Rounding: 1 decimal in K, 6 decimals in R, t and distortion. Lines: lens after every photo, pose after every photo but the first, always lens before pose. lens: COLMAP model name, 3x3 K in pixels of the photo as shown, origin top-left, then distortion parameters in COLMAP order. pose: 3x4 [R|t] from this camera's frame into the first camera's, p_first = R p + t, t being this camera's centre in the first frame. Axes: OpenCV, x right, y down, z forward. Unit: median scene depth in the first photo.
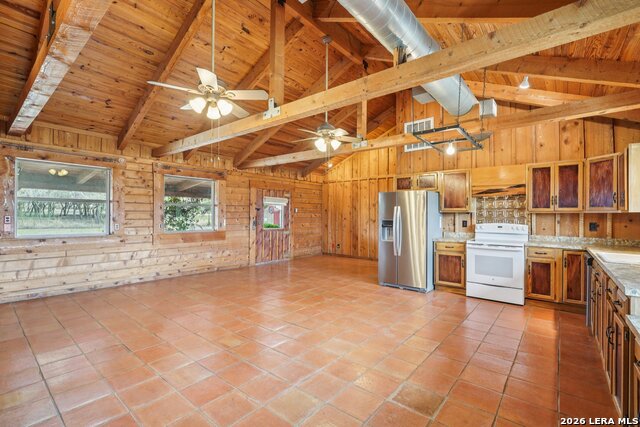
lens RADIAL K [[292.5, 0, 319.5], [0, 292.5, 214.6], [0, 0, 1]] dist [-0.003581, -0.000155]
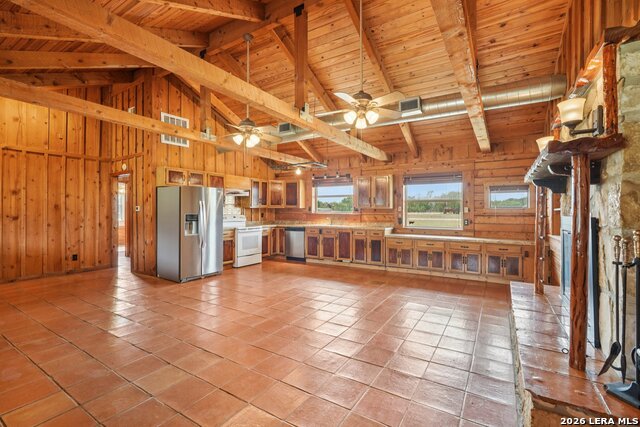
lens RADIAL K [[292.5, 0, 314.3], [0, 292.5, 212.2], [0, 0, 1]] dist [-0.003581, -0.000155]
pose [[-0.115503, -0.014149, 0.993206, -0.874817], [-0.005451, 0.999893, 0.013610, -0.004812], [-0.993292, -0.003842, -0.115568, 0.767702]]
